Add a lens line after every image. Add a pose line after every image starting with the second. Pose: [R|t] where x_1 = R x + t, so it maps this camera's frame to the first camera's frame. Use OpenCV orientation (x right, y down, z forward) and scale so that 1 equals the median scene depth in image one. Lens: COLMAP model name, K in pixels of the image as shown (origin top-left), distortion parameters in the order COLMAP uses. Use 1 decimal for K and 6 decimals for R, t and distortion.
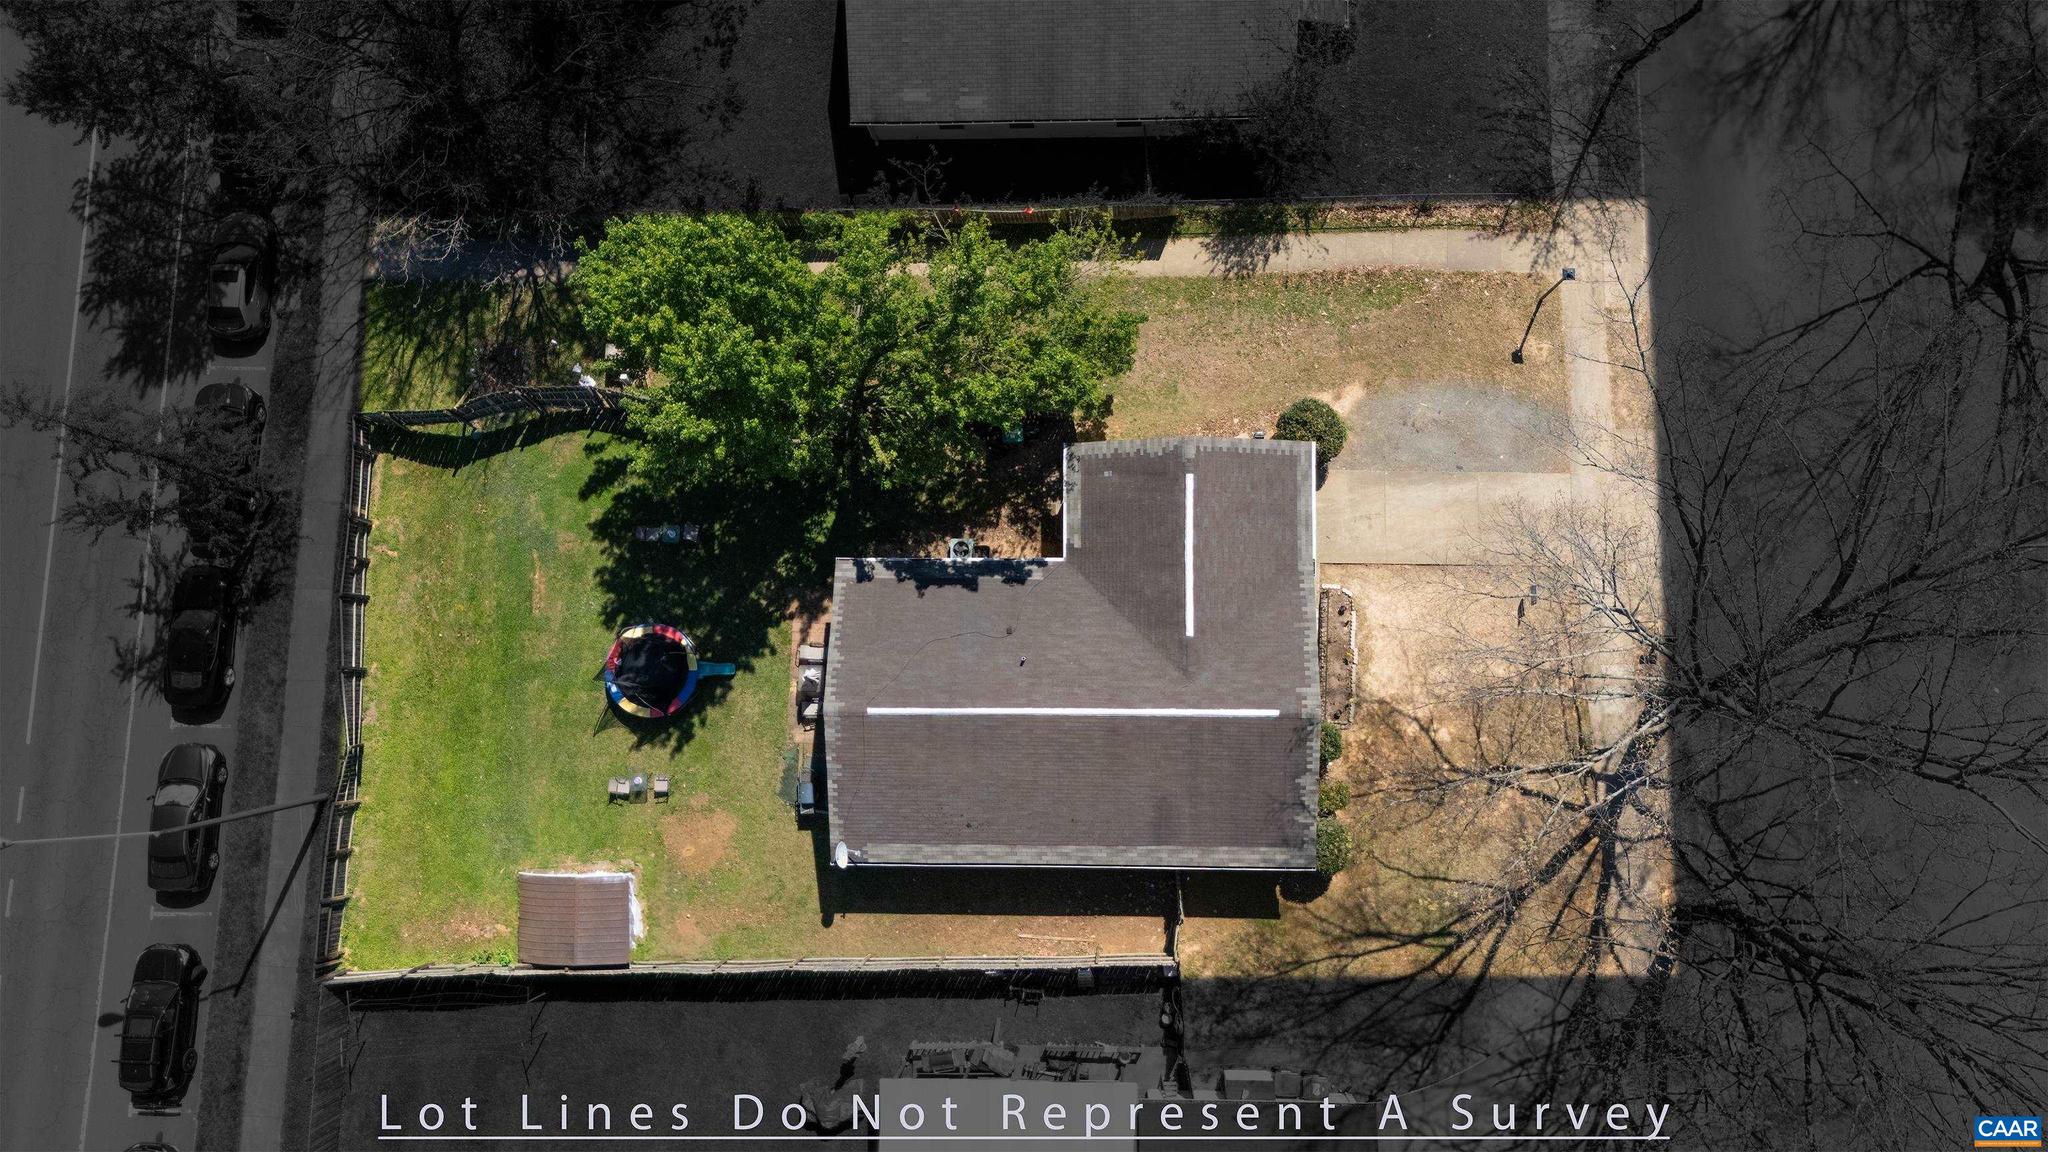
lens RADIAL K [[1508.0, 0, 1014.3], [0, 1508.0, 578.3], [0, 0, 1]] dist [0.078429, -0.082622]
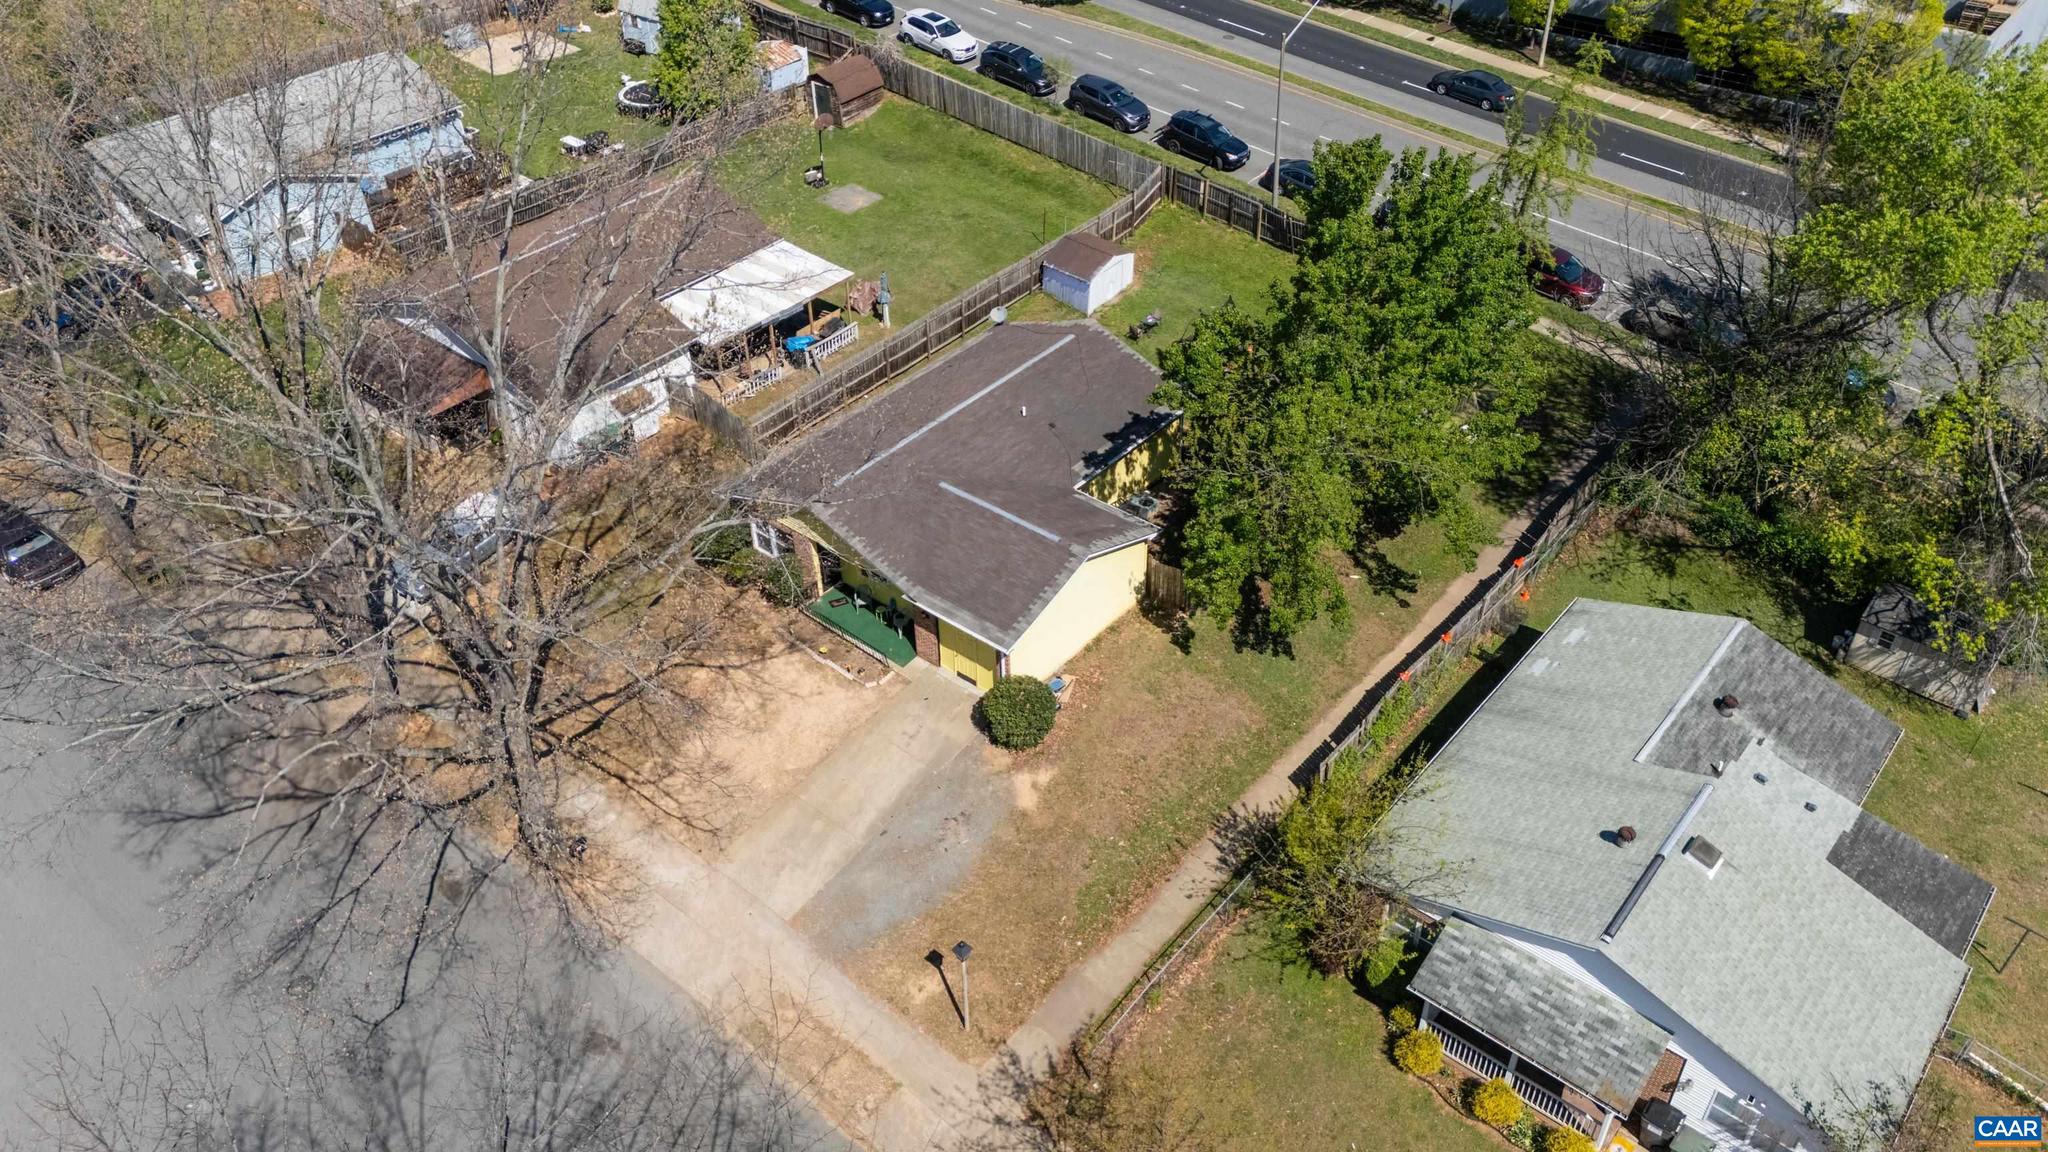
lens RADIAL K [[1508.8, 0, 1026.7], [0, 1508.8, 571.5], [0, 0, 1]] dist [0.105597, -0.130947]
pose [[-0.632446, 0.534111, -0.561014, 0.634893], [-0.766363, -0.326080, 0.553498, -0.553239], [0.112694, 0.779998, 0.615551, 0.353657]]
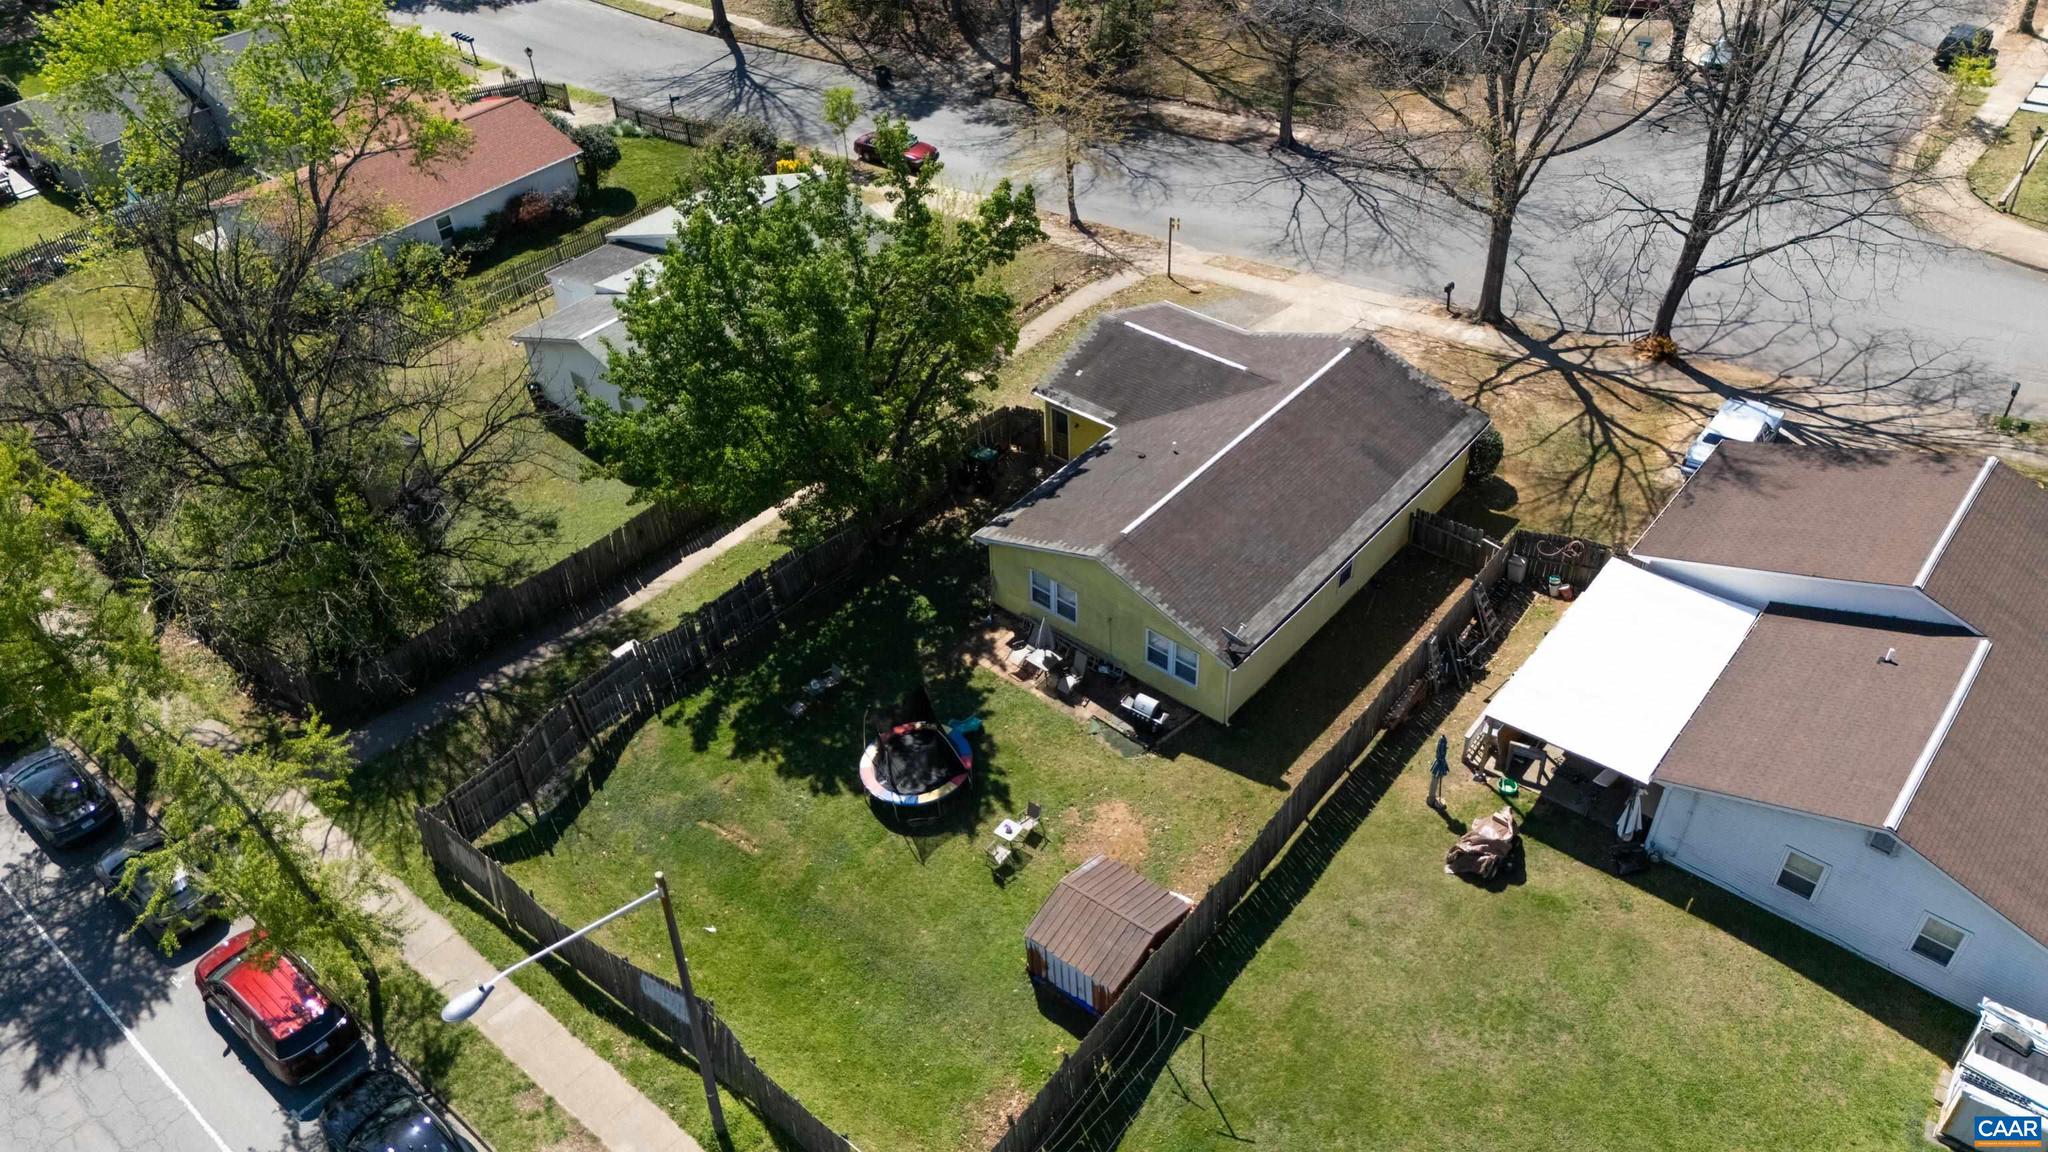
lens RADIAL K [[1508.0, 0, 1014.3], [0, 1508.0, 578.3], [0, 0, 1]] dist [0.078429, -0.082622]
pose [[0.641238, -0.456963, 0.616440, -0.658165], [0.764715, 0.446972, -0.464140, 0.434958], [-0.063436, 0.769026, 0.636062, 0.381525]]
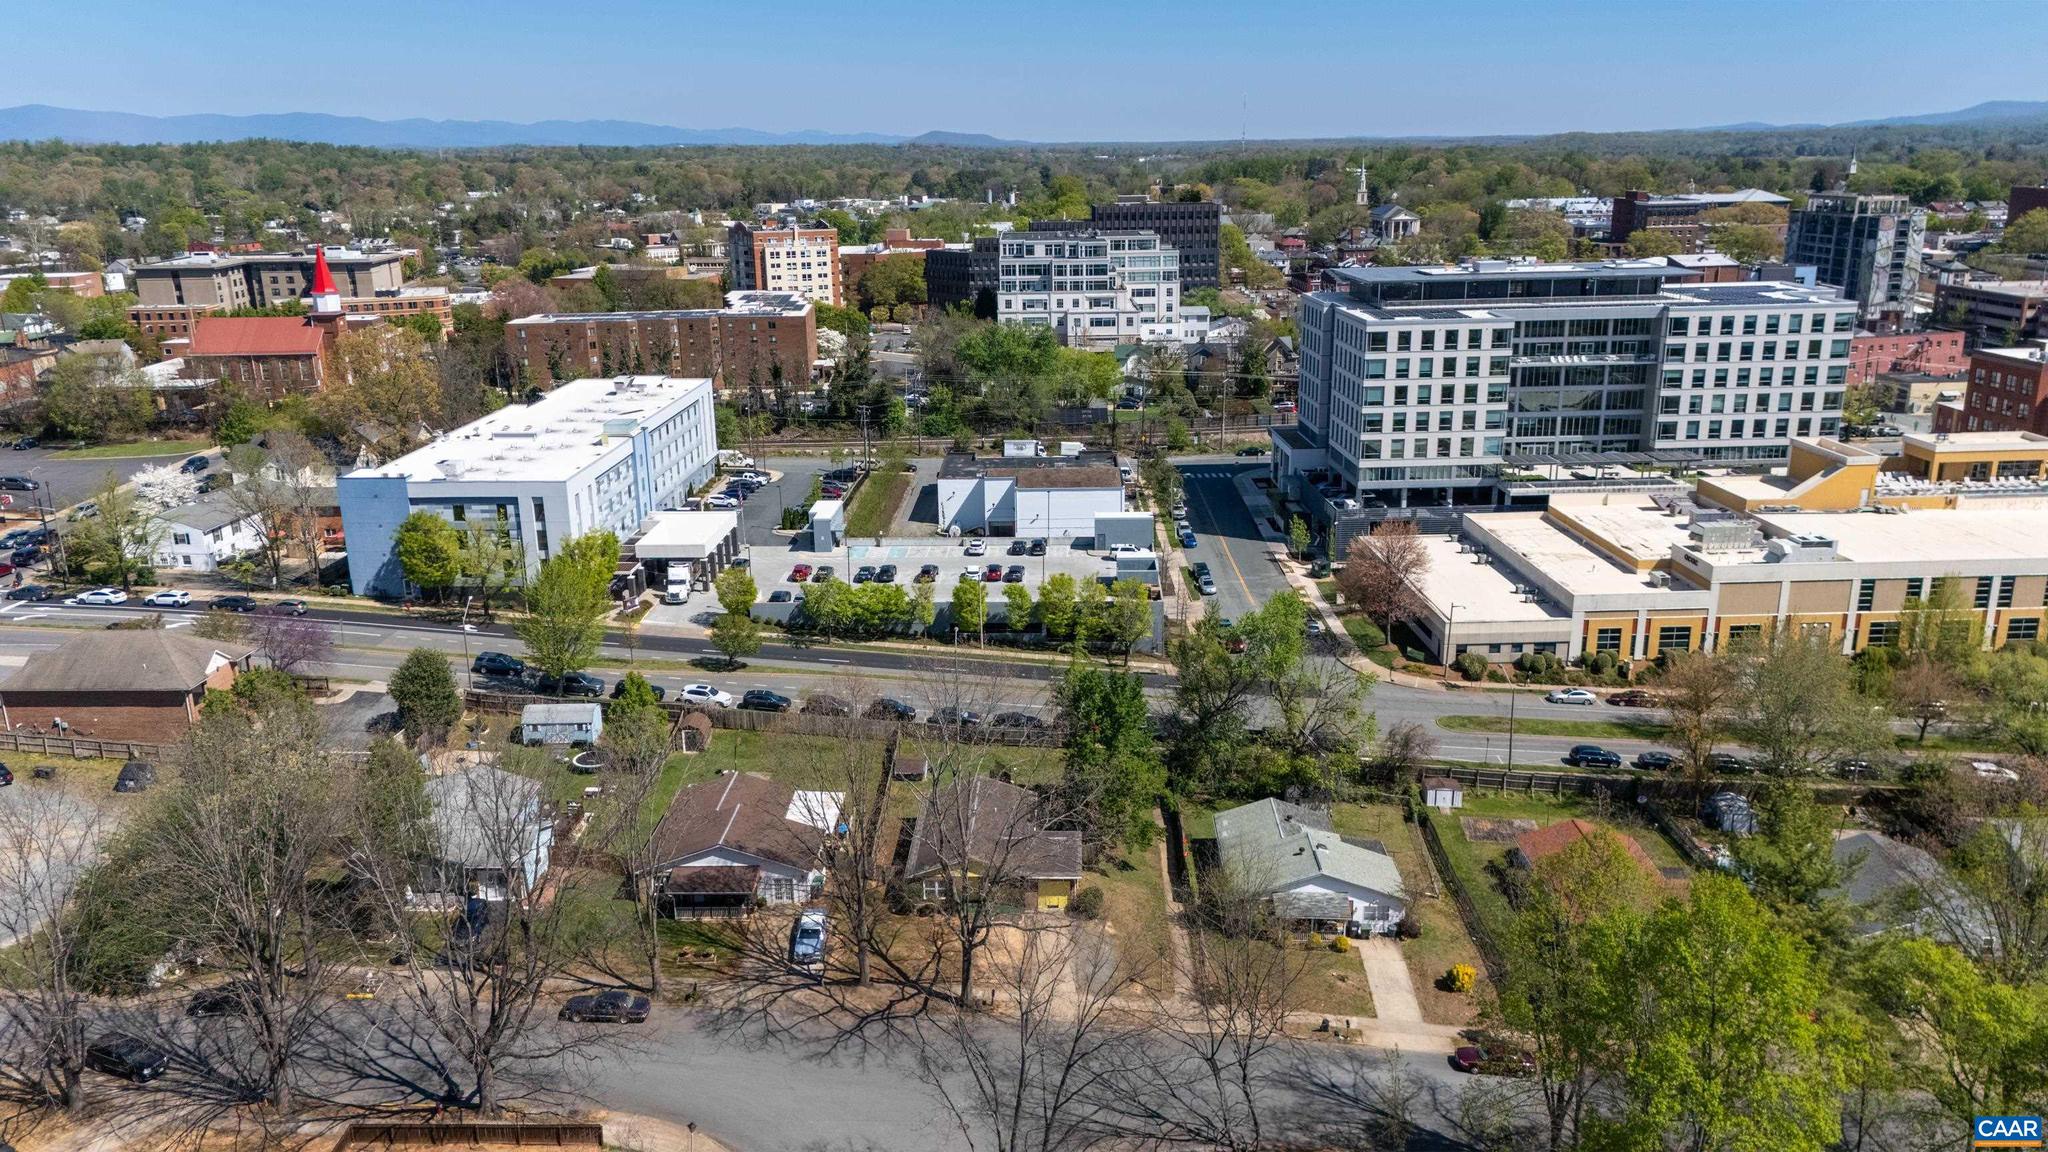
lens RADIAL K [[1508.0, 0, 1014.3], [0, 1508.0, 578.3], [0, 0, 1]] dist [0.078429, -0.082622]
pose [[-0.033433, 0.339032, -0.940181, 2.118569], [-0.995869, 0.068164, 0.059993, -0.139023], [0.084427, 0.938302, 0.335353, -0.238338]]
